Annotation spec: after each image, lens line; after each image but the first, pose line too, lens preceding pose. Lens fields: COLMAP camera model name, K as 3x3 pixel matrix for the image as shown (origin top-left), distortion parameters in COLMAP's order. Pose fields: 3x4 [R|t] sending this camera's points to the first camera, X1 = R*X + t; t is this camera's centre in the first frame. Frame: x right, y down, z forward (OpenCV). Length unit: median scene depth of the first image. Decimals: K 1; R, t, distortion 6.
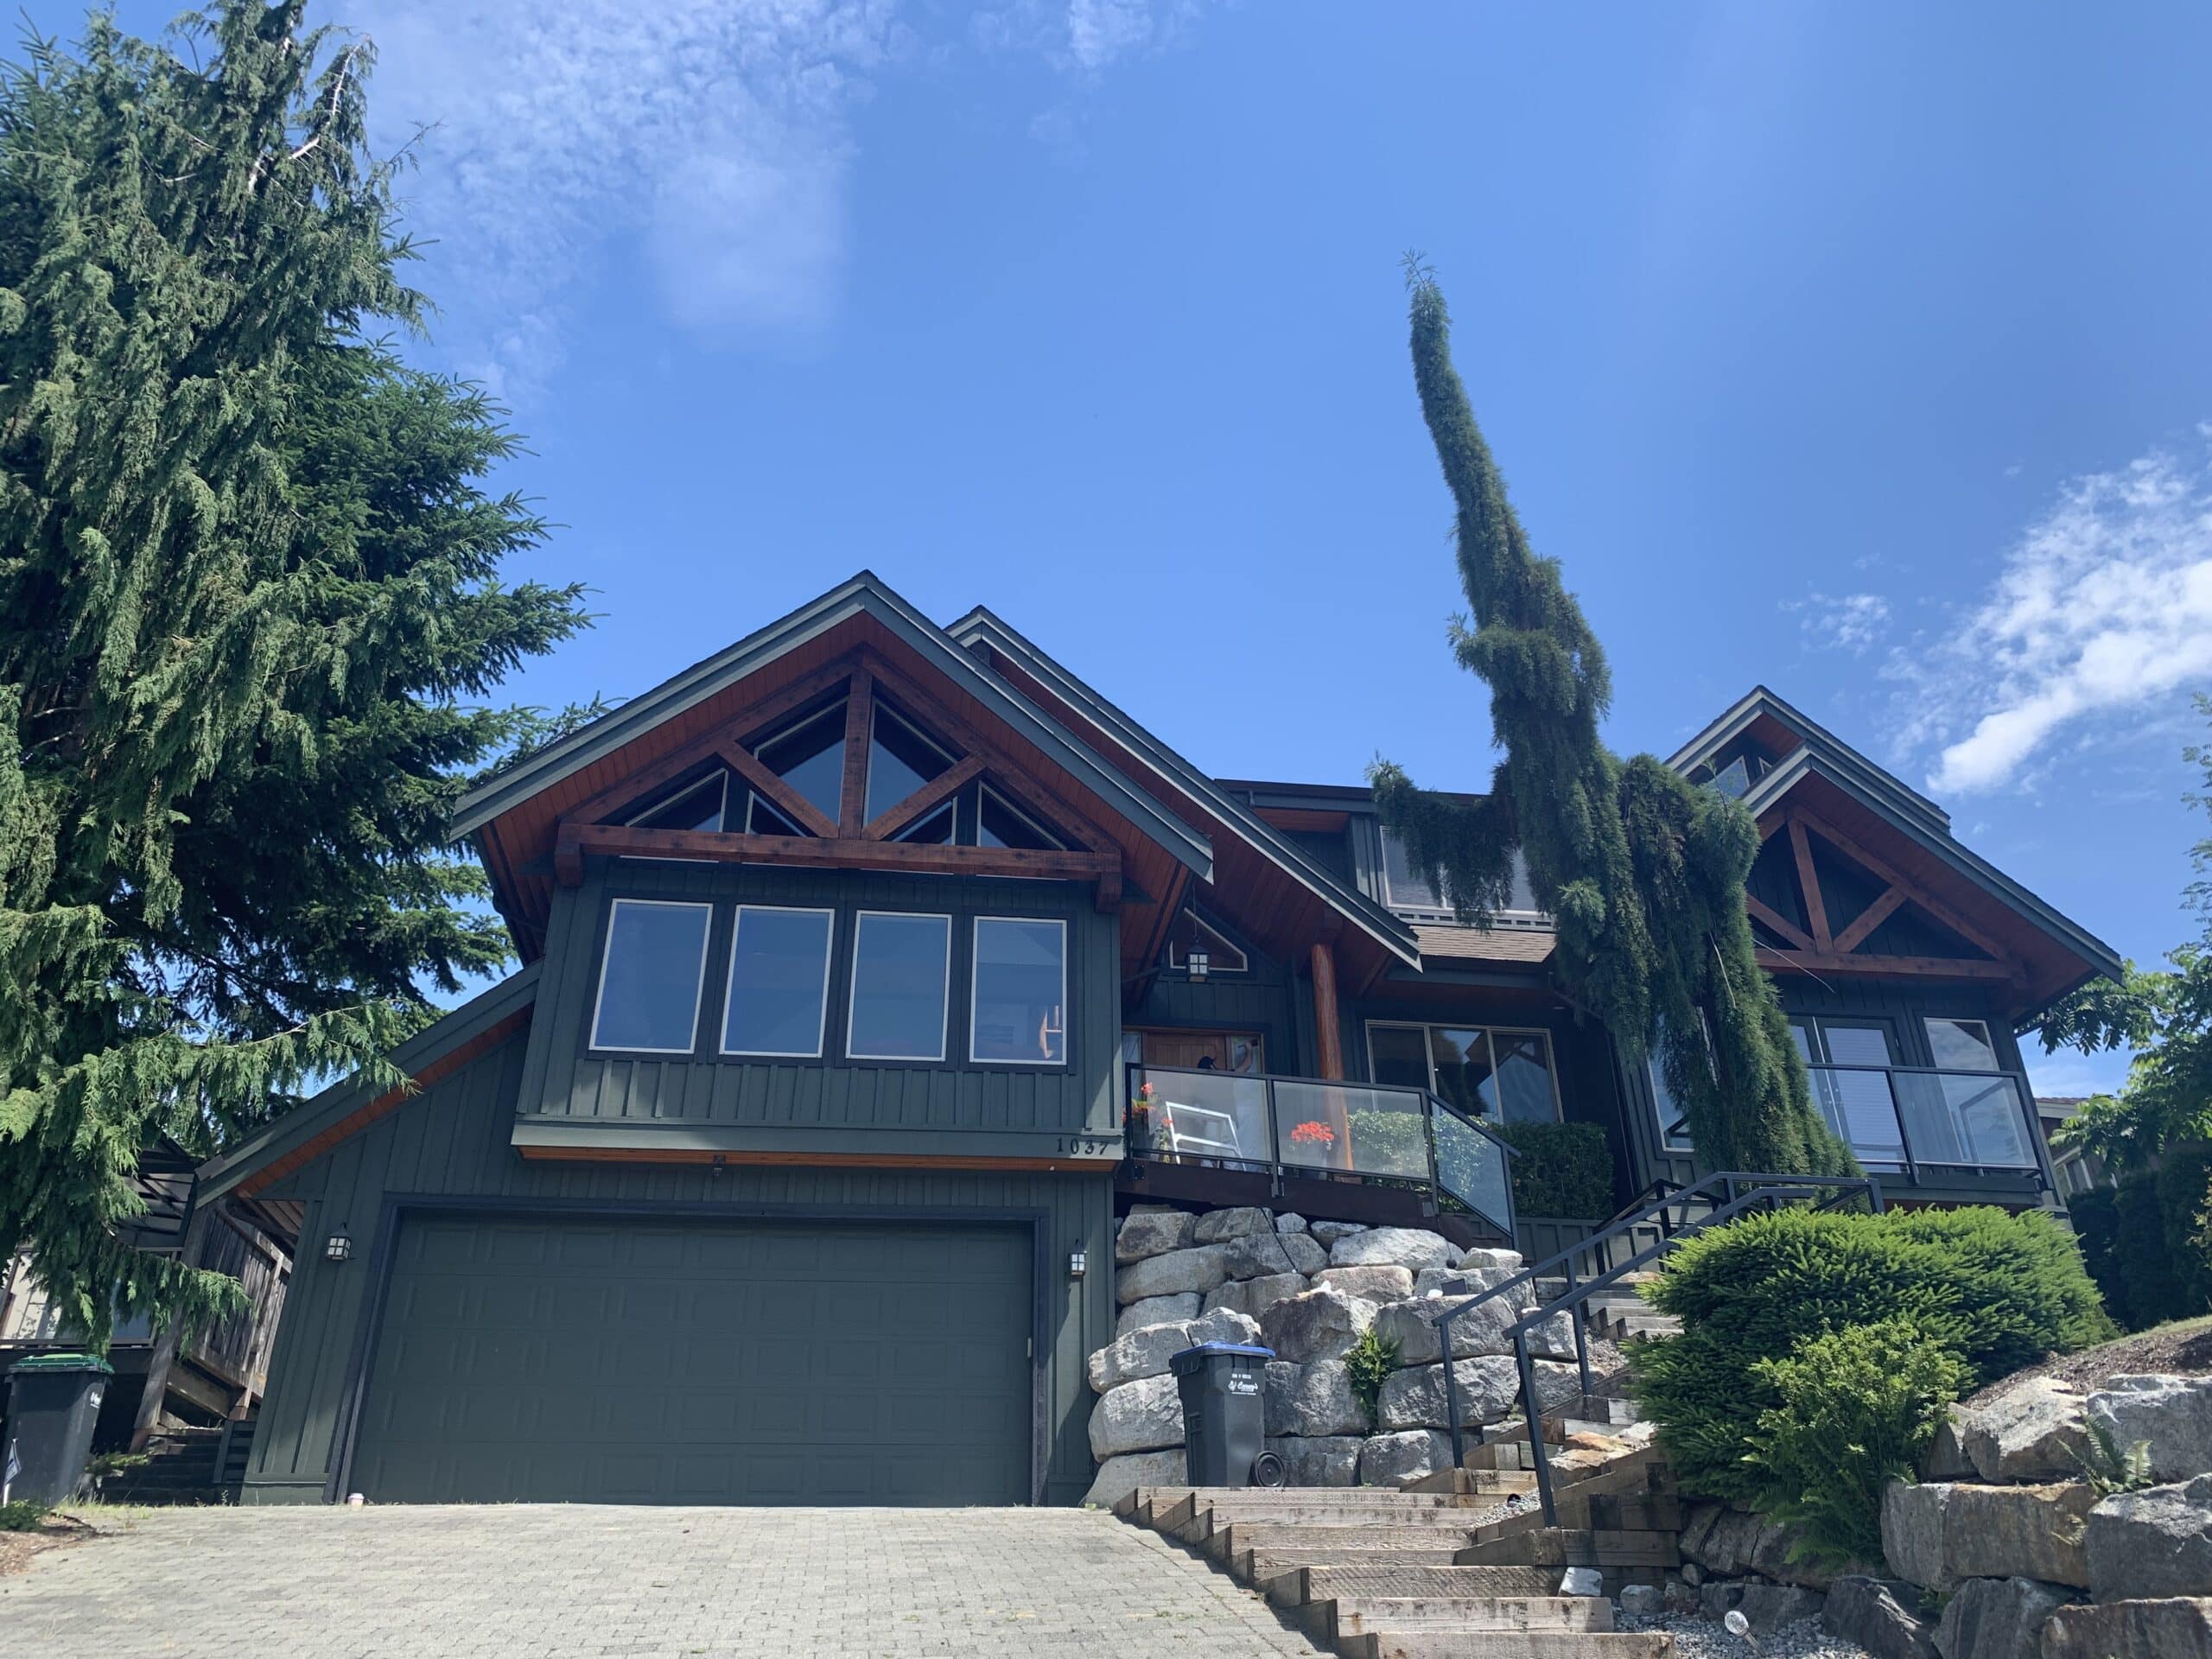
lens RADIAL K [[1580.8, 0, 1106.0], [0, 1580.8, 829.5], [0, 0, 1]] dist [0.001754, -0.001260]
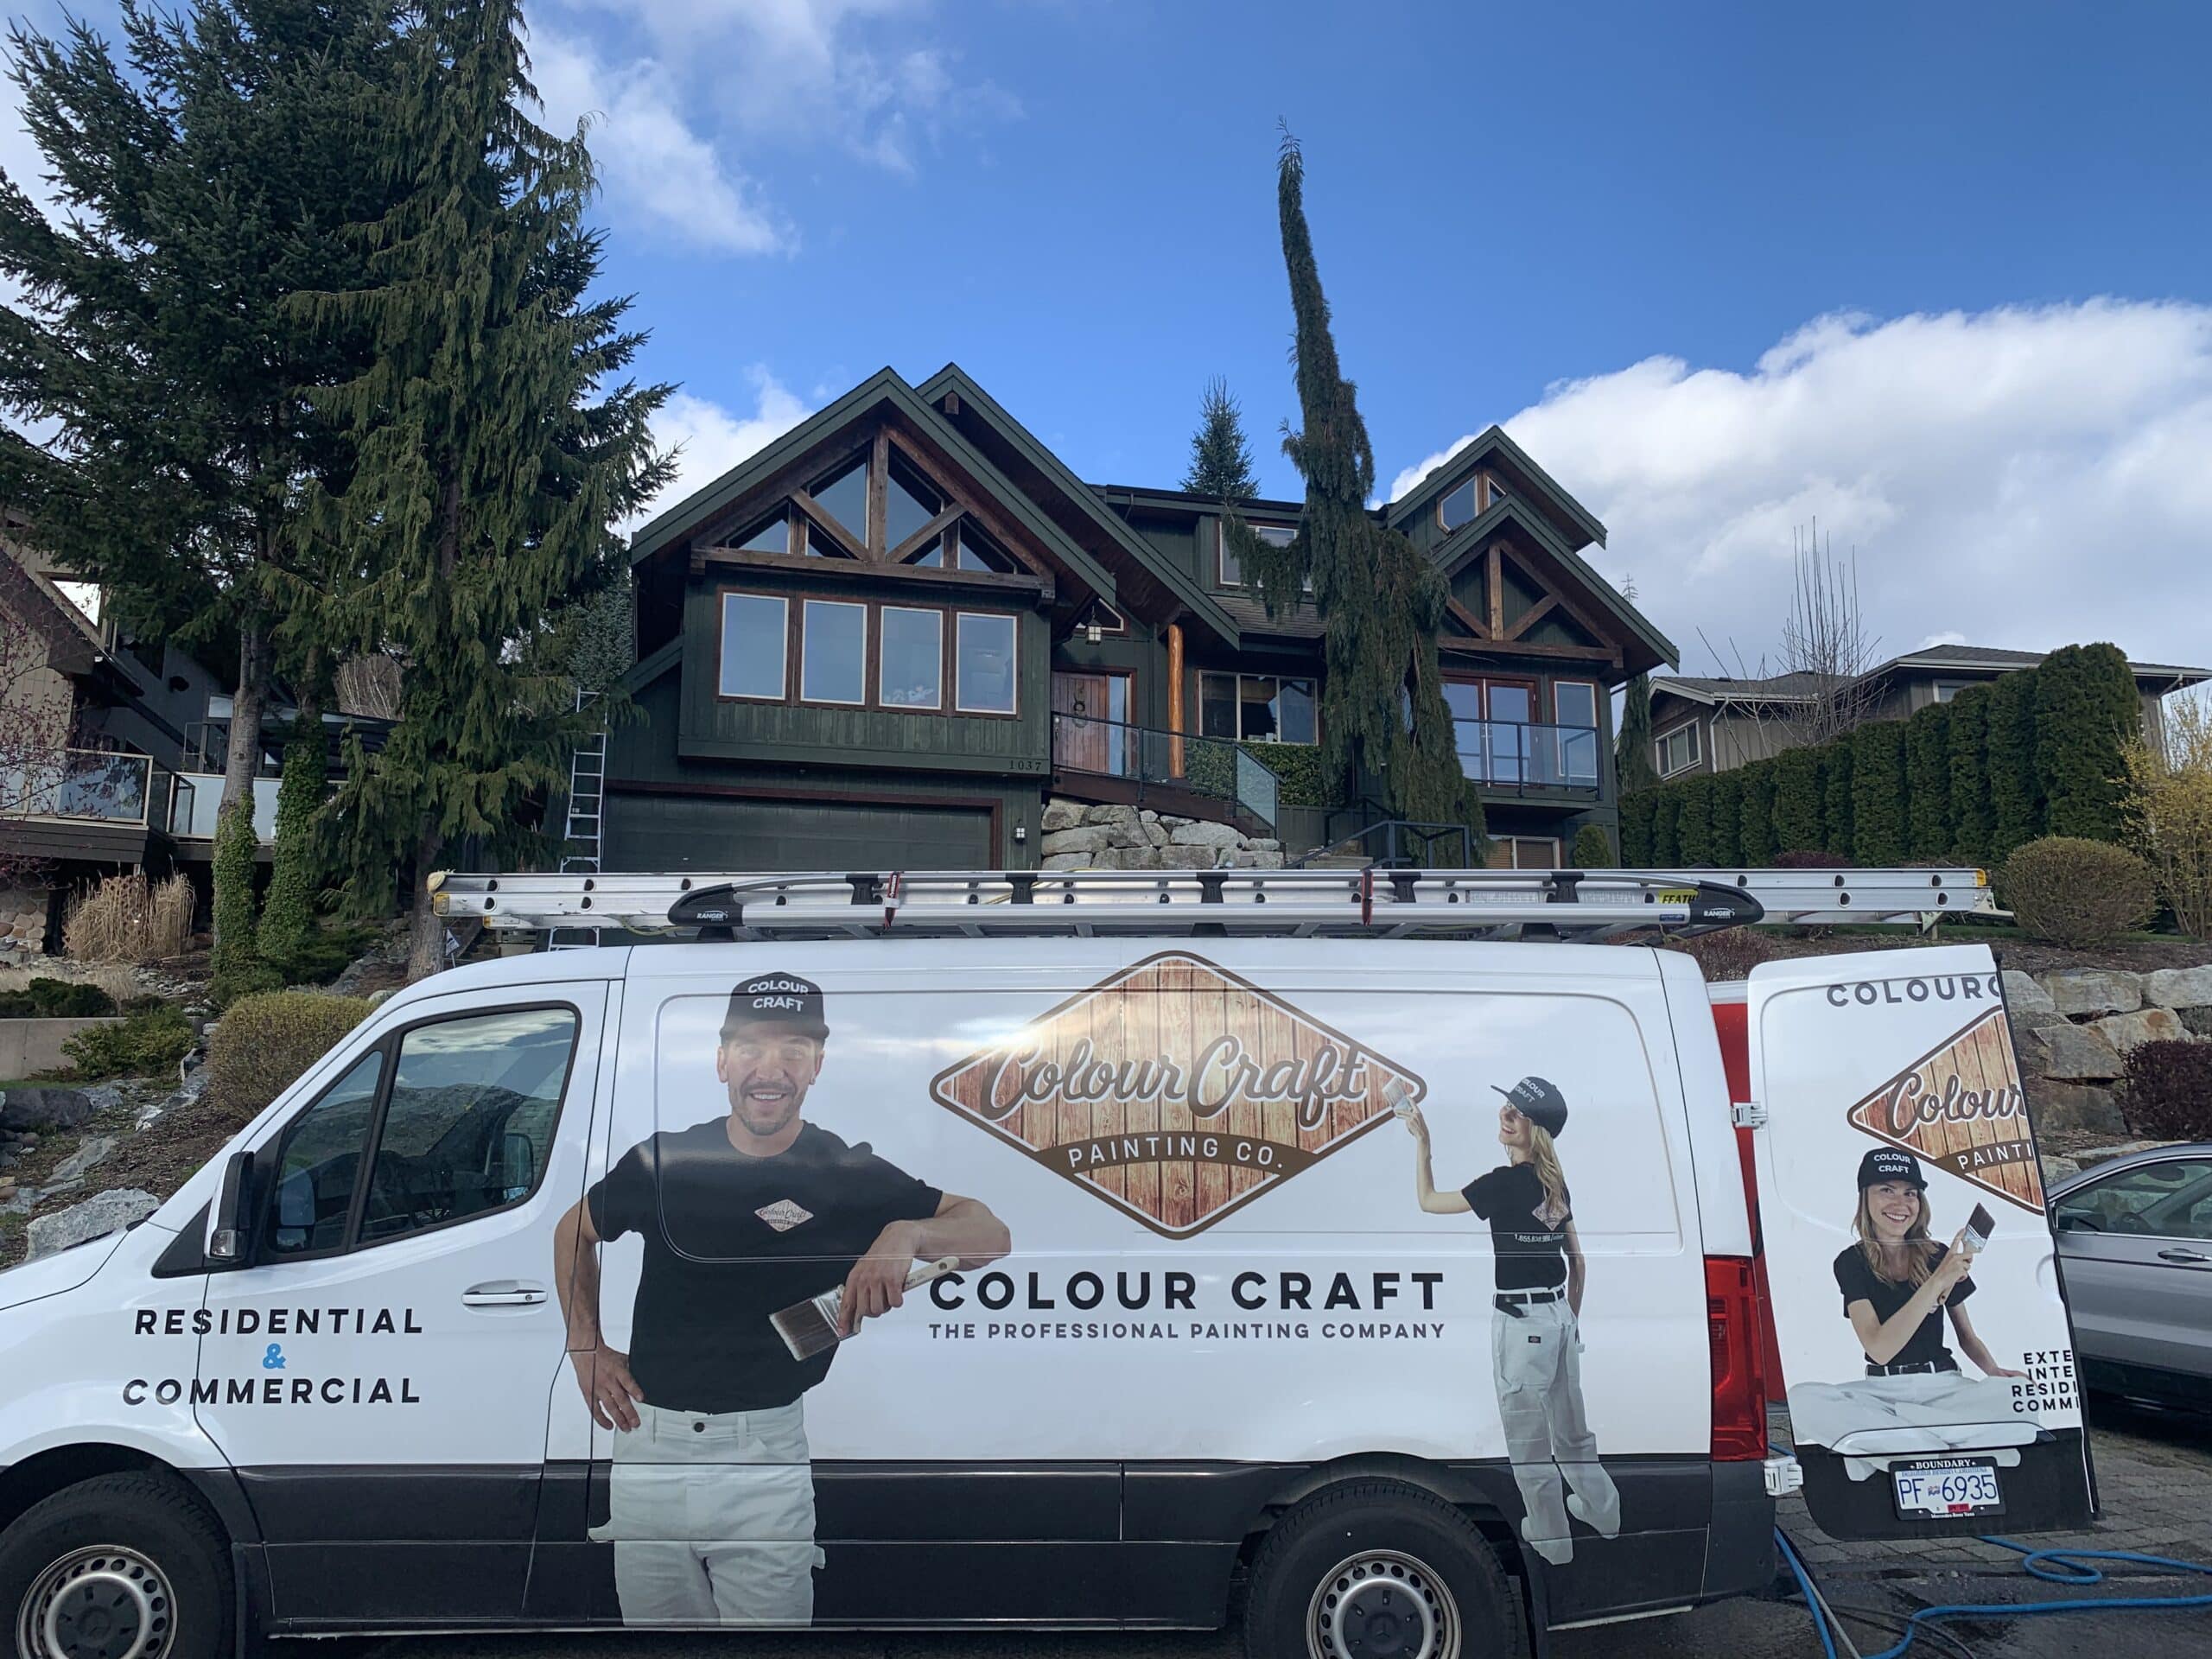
lens RADIAL K [[1580.8, 0, 1106.0], [0, 1580.8, 829.5], [0, 0, 1]] dist [0.001754, -0.001260]
pose [[0.990963, 0.033987, 0.129756, -0.134685], [-0.075525, 0.940828, 0.330361, -0.268120], [-0.110850, -0.337175, 0.934893, -0.532784]]
